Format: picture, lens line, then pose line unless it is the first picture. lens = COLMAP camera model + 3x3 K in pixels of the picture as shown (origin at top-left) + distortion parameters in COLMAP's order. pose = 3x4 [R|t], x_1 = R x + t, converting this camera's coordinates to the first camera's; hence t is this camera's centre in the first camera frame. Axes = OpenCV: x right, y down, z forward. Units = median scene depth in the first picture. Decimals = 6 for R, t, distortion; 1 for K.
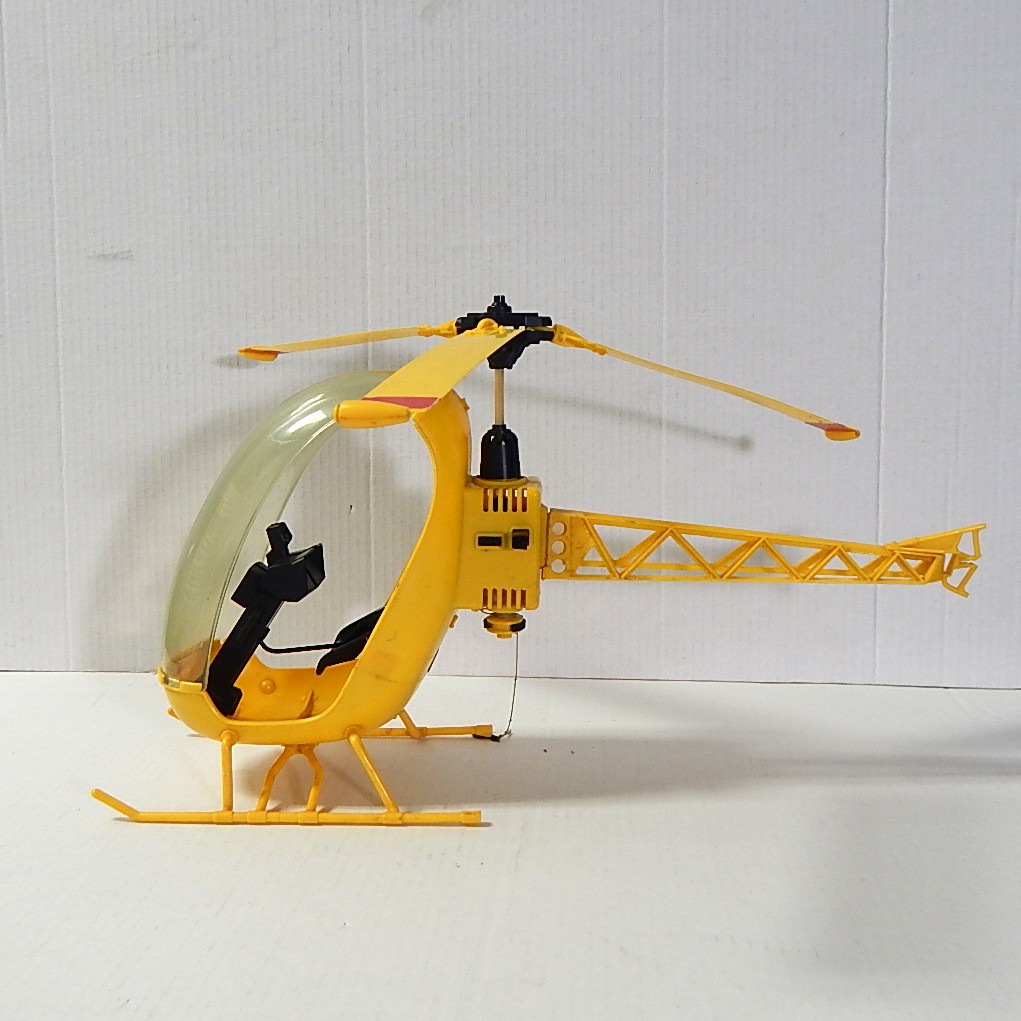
lens RADIAL K [[937.2, 0, 485.4], [0, 937.2, 521.0], [0, 0, 1]] dist [-0.014909, 0.000000]
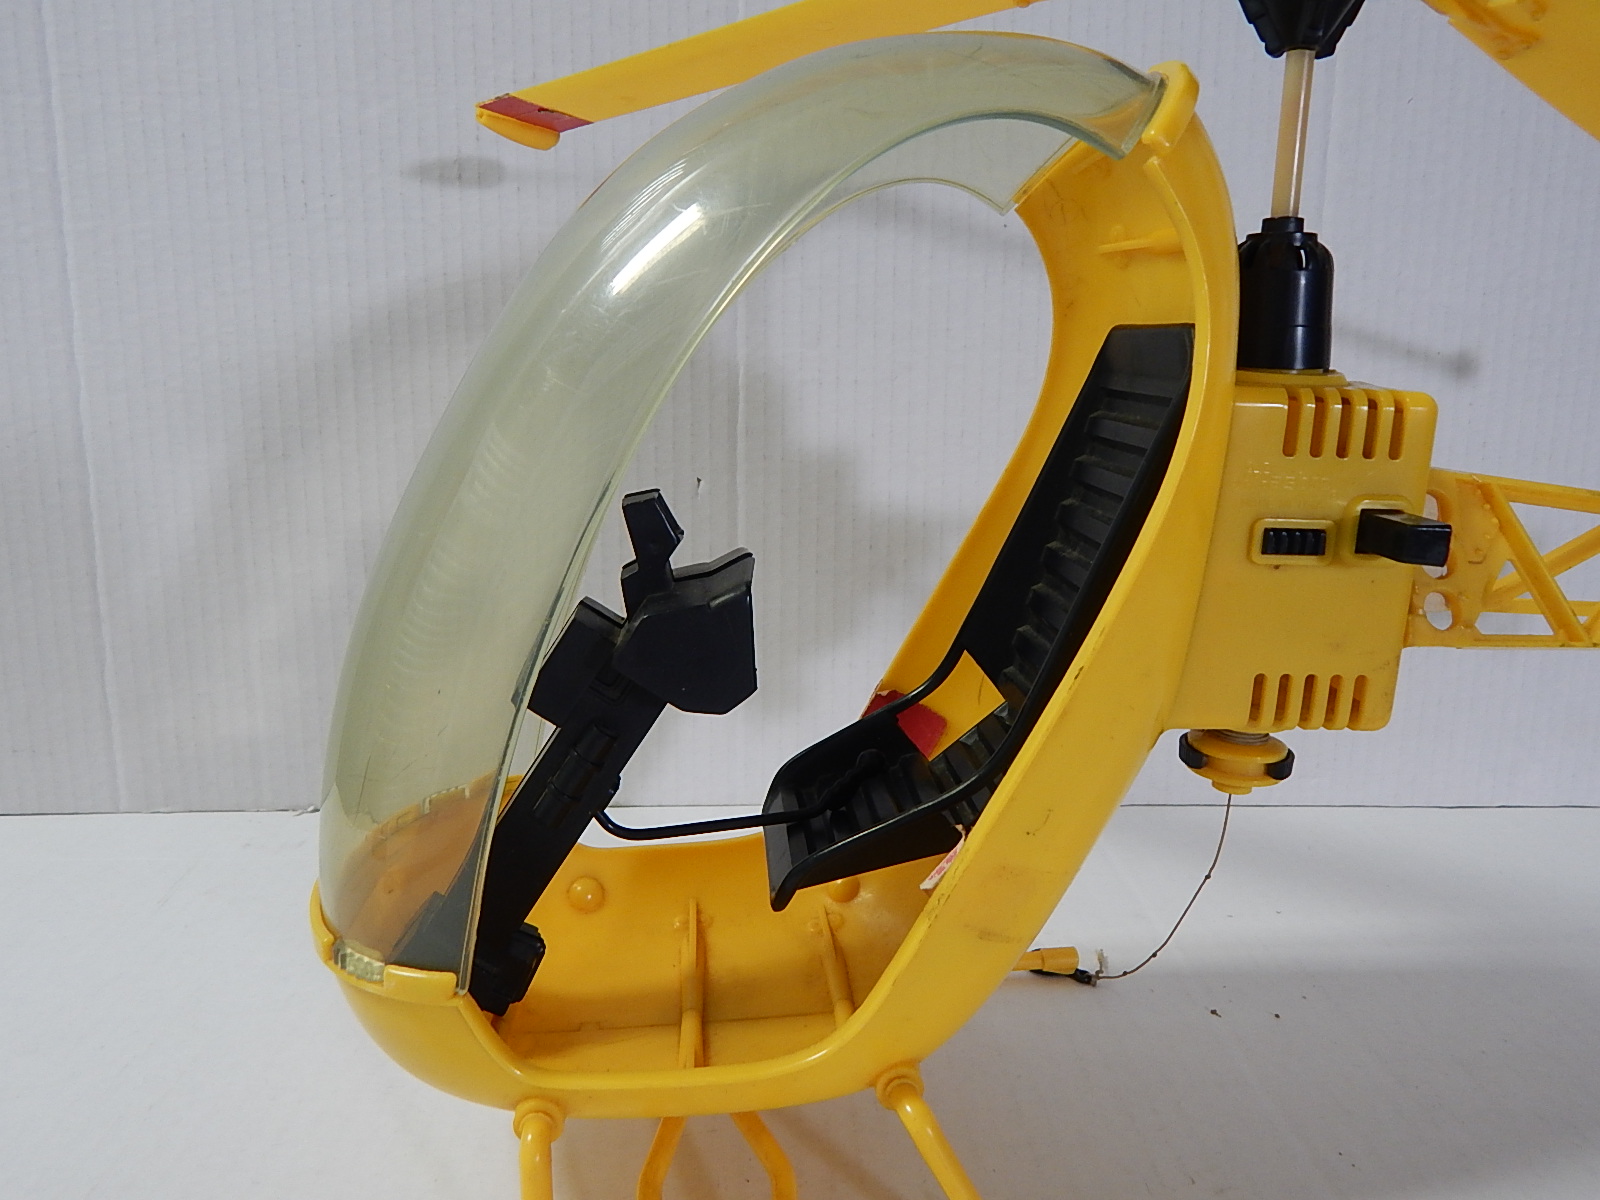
lens RADIAL K [[1031.8, 0, 803.8], [0, 1031.8, 625.3], [0, 0, 1]] dist [-0.010723, 0.004747]
pose [[0.992599, -0.006442, 0.121263, -0.206616], [-0.003792, 0.996460, 0.083977, 0.019442], [-0.121375, -0.083816, 0.989062, 0.587057]]
